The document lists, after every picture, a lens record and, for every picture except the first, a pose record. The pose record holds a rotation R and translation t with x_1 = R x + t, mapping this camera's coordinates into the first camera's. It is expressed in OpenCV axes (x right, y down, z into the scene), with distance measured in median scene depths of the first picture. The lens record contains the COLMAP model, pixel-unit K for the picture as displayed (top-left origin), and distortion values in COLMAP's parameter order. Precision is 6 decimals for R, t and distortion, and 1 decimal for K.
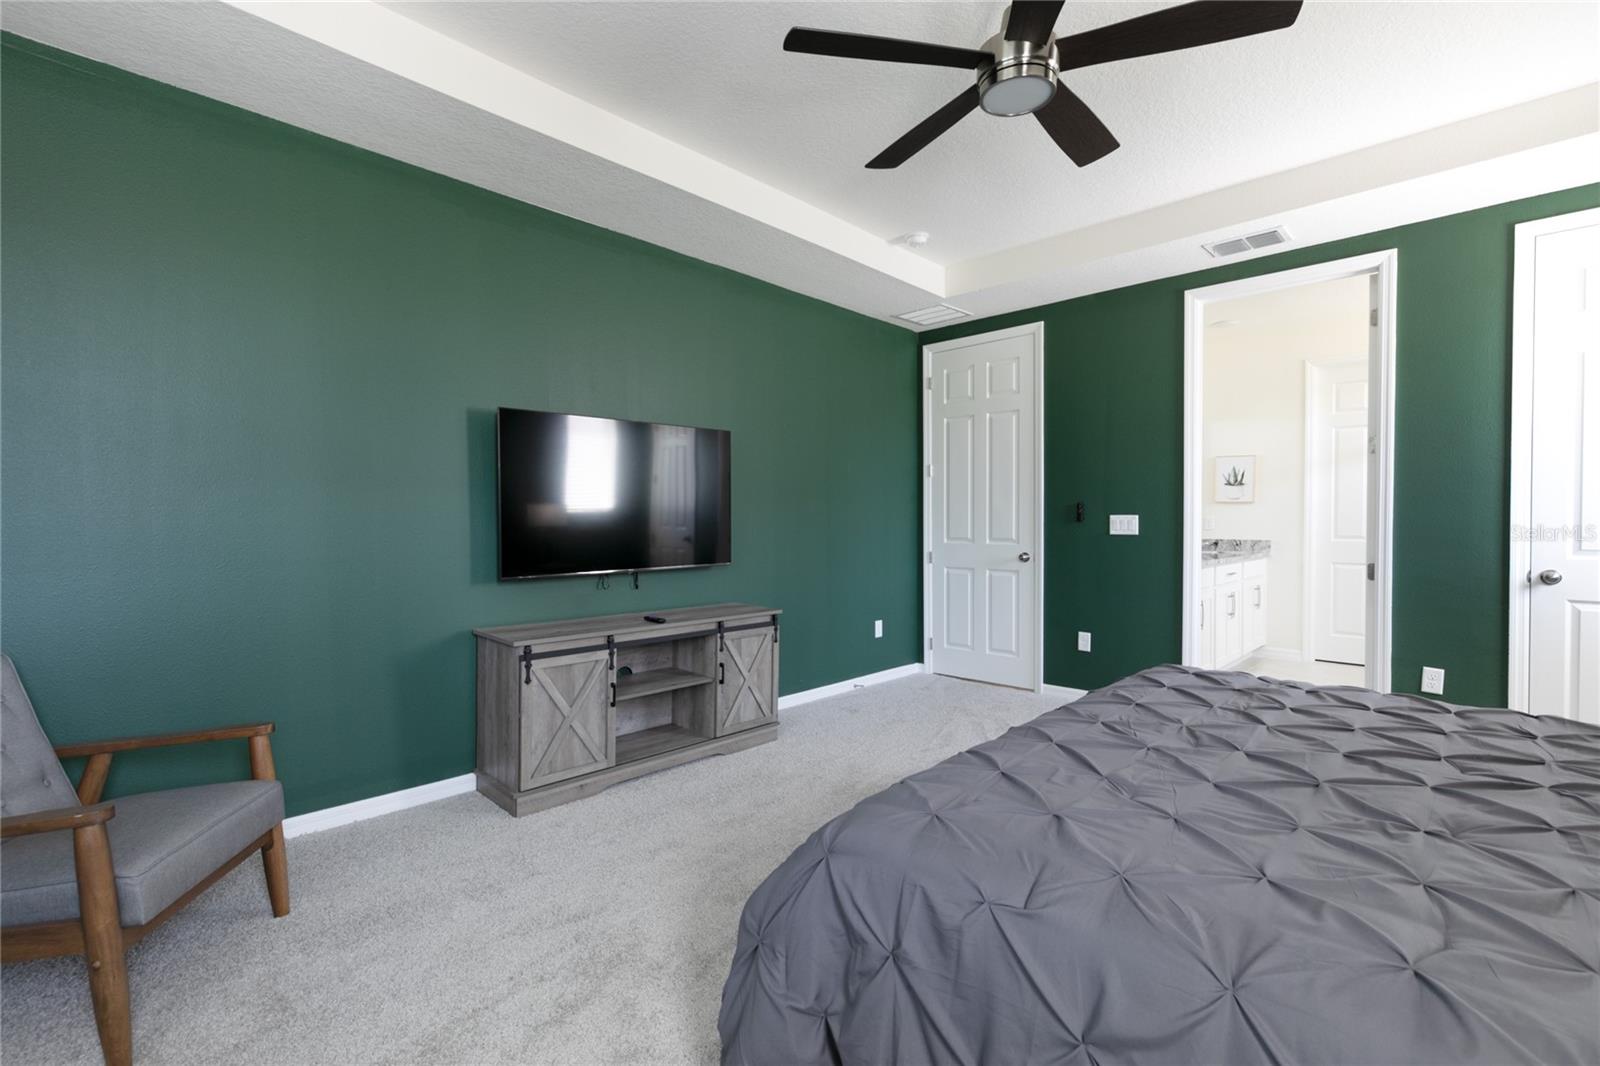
lens RADIAL K [[723.0, 0, 788.8], [0, 723.0, 538.9], [0, 0, 1]] dist [-0.001353, 0.000057]
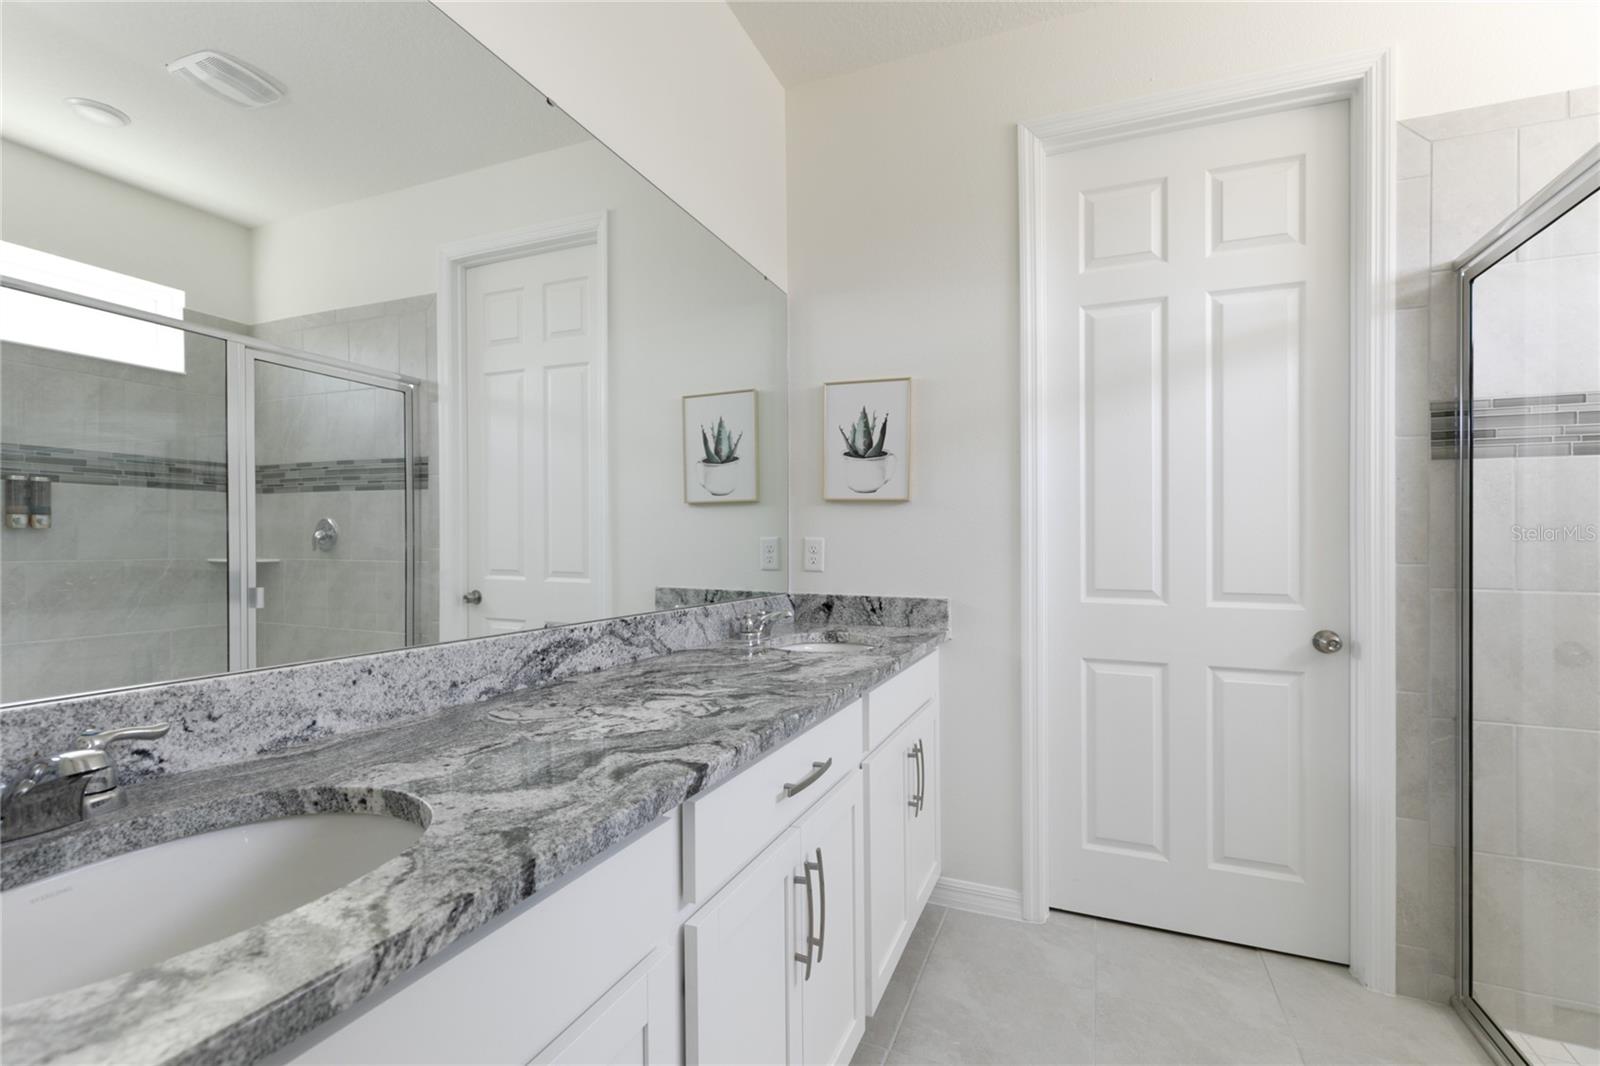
lens RADIAL K [[723.0, 0, 803.8], [0, 723.0, 537.9], [0, 0, 1]] dist [-0.001353, 0.000057]
pose [[0.926381, -0.000074, 0.376587, 0.441508], [0.008704, 0.999737, -0.021215, -0.022787], [-0.376487, 0.022931, 0.926138, 0.656959]]
